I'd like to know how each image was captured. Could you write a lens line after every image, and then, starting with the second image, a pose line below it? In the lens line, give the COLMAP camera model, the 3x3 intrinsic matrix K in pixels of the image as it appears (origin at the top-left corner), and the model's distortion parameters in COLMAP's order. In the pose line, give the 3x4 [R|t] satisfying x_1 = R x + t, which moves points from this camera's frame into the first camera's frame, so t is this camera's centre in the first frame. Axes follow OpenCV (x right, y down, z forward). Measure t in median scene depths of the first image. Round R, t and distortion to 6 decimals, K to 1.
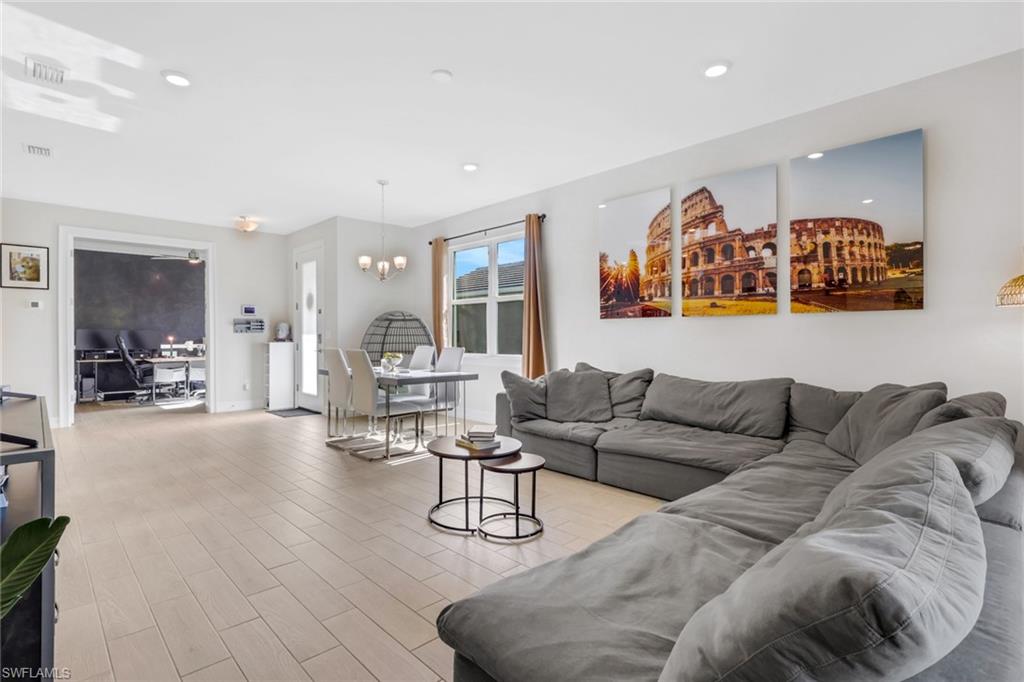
lens RADIAL K [[499.6, 0, 512.0], [0, 499.6, 341.0], [0, 0, 1]] dist [0.000240, -0.000099]
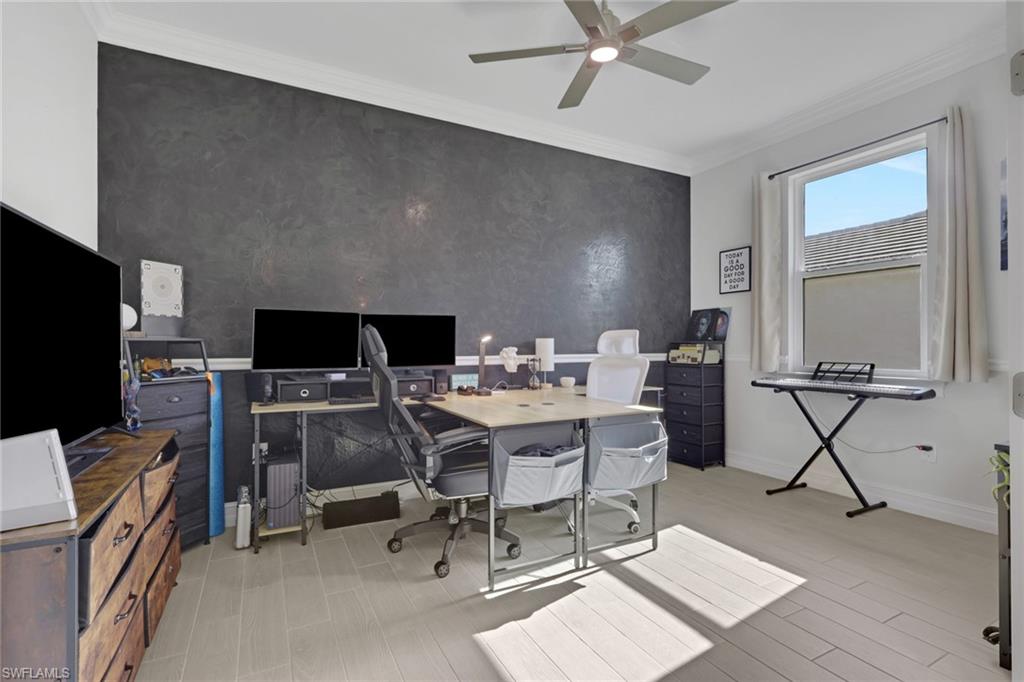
lens RADIAL K [[499.6, 0, 512.0], [0, 499.6, 341.0], [0, 0, 1]] dist [0.000240, -0.000099]
pose [[0.956371, -0.000226, -0.292155, -0.587457], [-0.003496, 0.999919, -0.012217, 0.000980], [0.292134, 0.012705, 0.956293, 0.703673]]
